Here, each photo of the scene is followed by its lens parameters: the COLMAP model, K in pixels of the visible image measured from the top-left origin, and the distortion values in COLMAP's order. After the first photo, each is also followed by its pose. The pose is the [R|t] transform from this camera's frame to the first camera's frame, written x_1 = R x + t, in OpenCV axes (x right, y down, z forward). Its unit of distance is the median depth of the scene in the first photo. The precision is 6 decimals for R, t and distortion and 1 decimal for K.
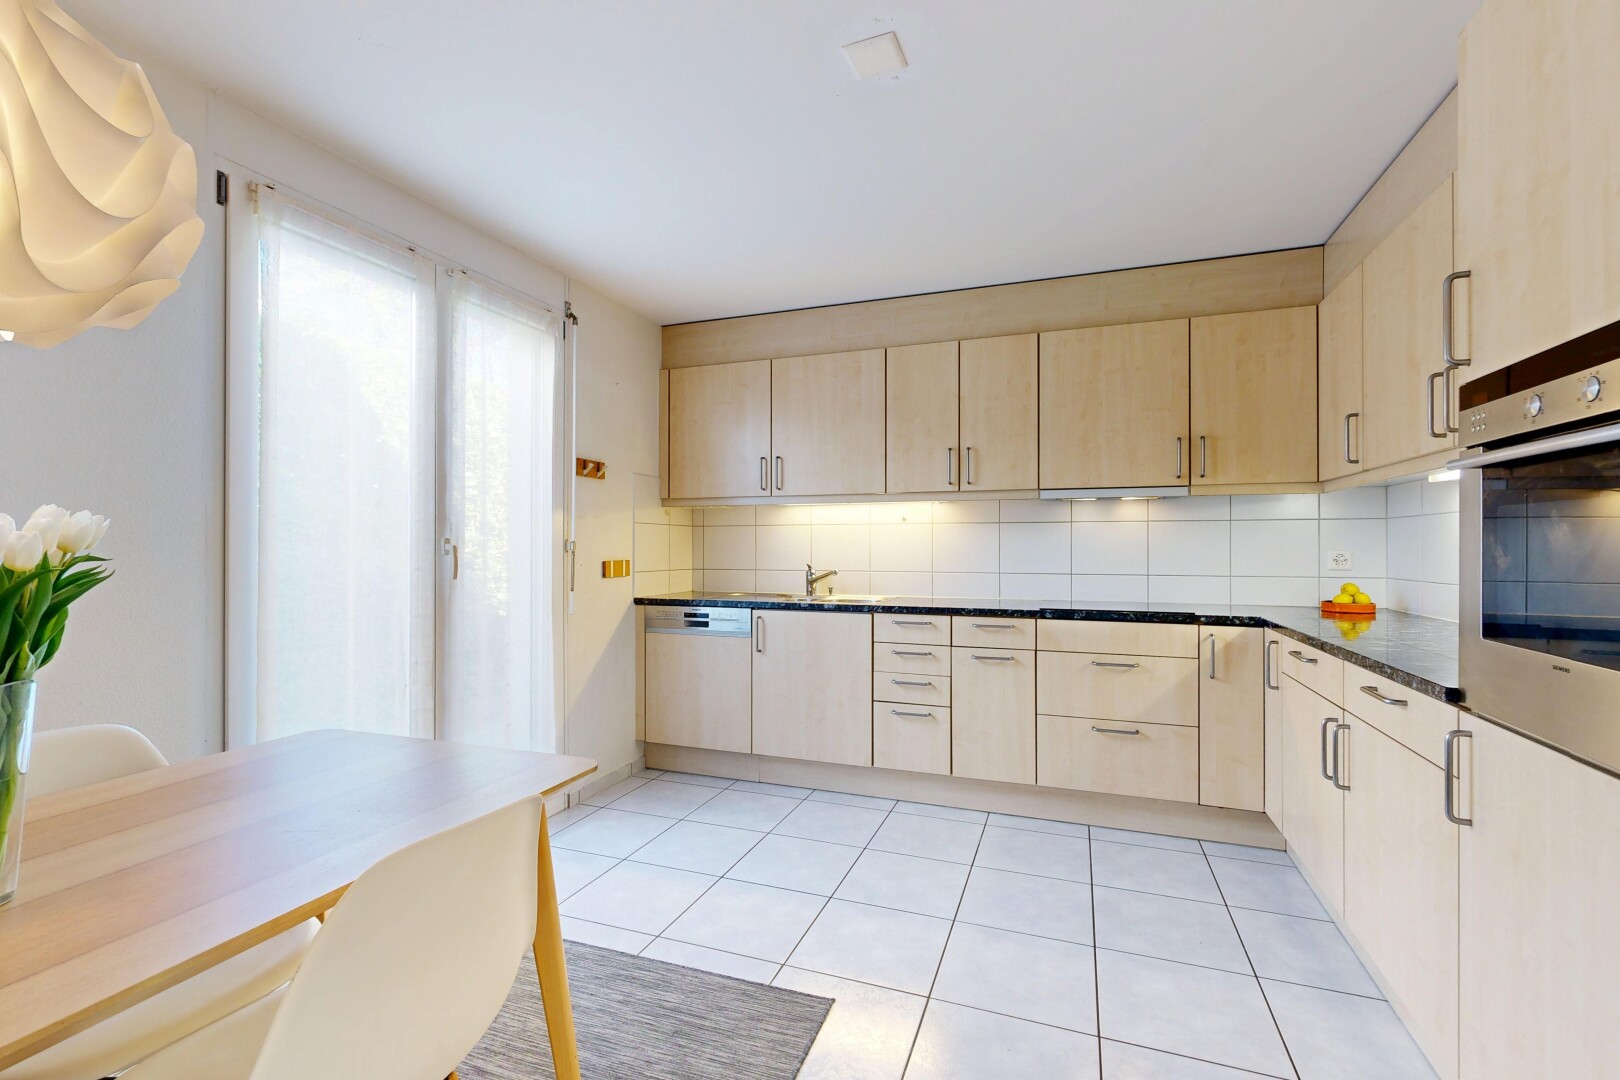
lens RADIAL K [[700.0, 0, 810.0], [0, 700.0, 540.0], [0, 0, 1]] dist [-0.000125, -0.000237]
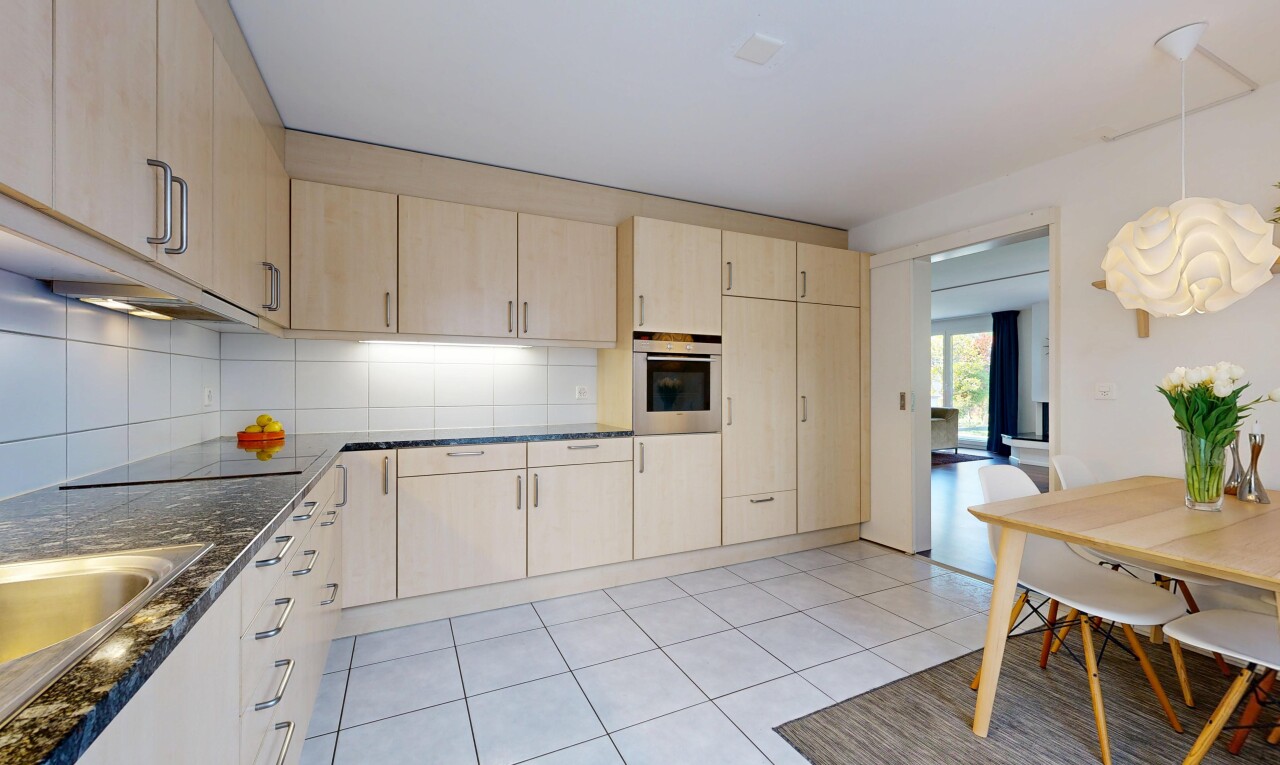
lens RADIAL K [[497.4, 0, 640.0], [0, 497.4, 382.5], [0, 0, 1]] dist [-0.000641, 0.000001]
pose [[-0.724704, -0.002278, 0.689056, -0.364631], [-0.008052, 0.999954, -0.005163, 0.008291], [-0.689013, -0.009290, -0.724689, 1.582263]]
